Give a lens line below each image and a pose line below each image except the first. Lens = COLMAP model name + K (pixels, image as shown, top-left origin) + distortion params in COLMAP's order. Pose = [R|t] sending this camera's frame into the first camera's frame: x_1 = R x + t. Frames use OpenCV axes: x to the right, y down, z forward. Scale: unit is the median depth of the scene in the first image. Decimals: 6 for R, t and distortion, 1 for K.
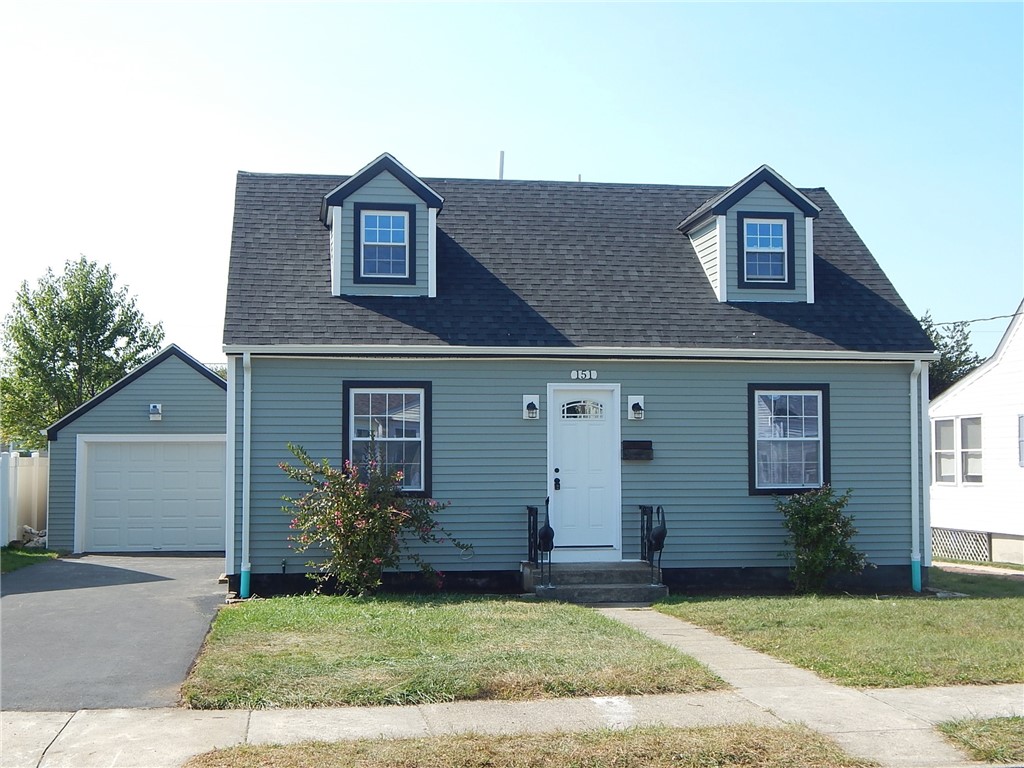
lens RADIAL K [[1413.1, 0, 512.0], [0, 1413.1, 384.0], [0, 0, 1]] dist [-0.019731, -0.016592]
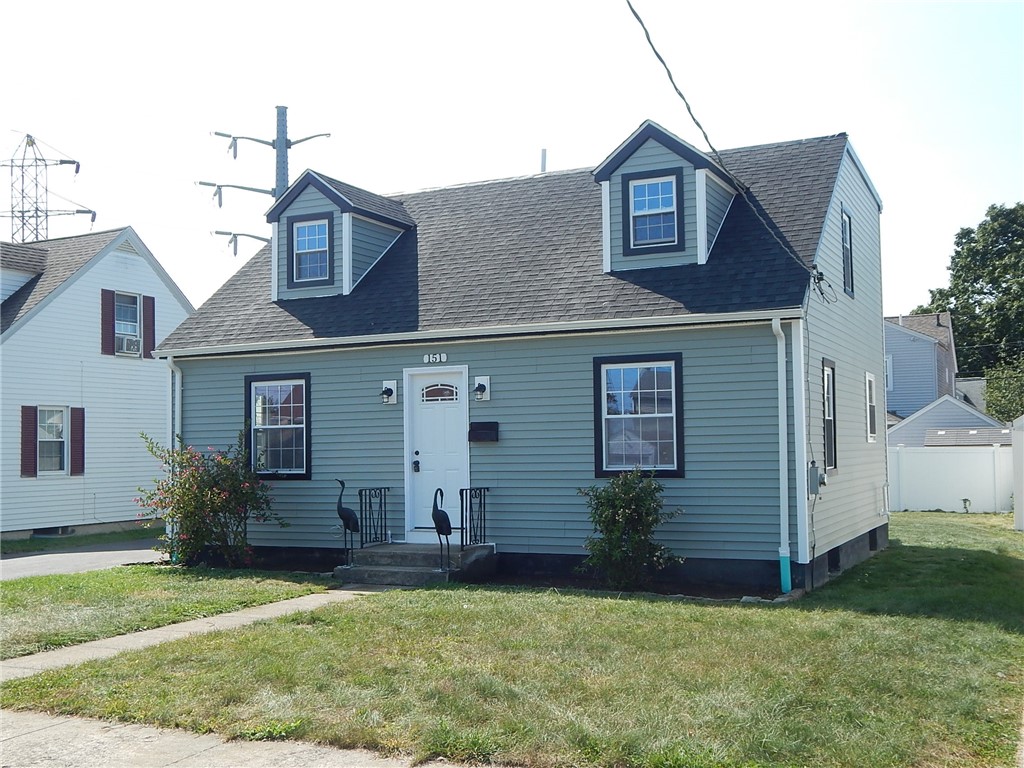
lens RADIAL K [[1140.9, 0, 512.0], [0, 1140.9, 384.0], [0, 0, 1]] dist [0.017161, 0.002867]
pose [[0.828092, -0.044885, -0.558793, 0.544282], [0.042634, 0.998945, -0.017060, 0.027736], [0.558969, -0.009696, 0.829132, 0.348346]]
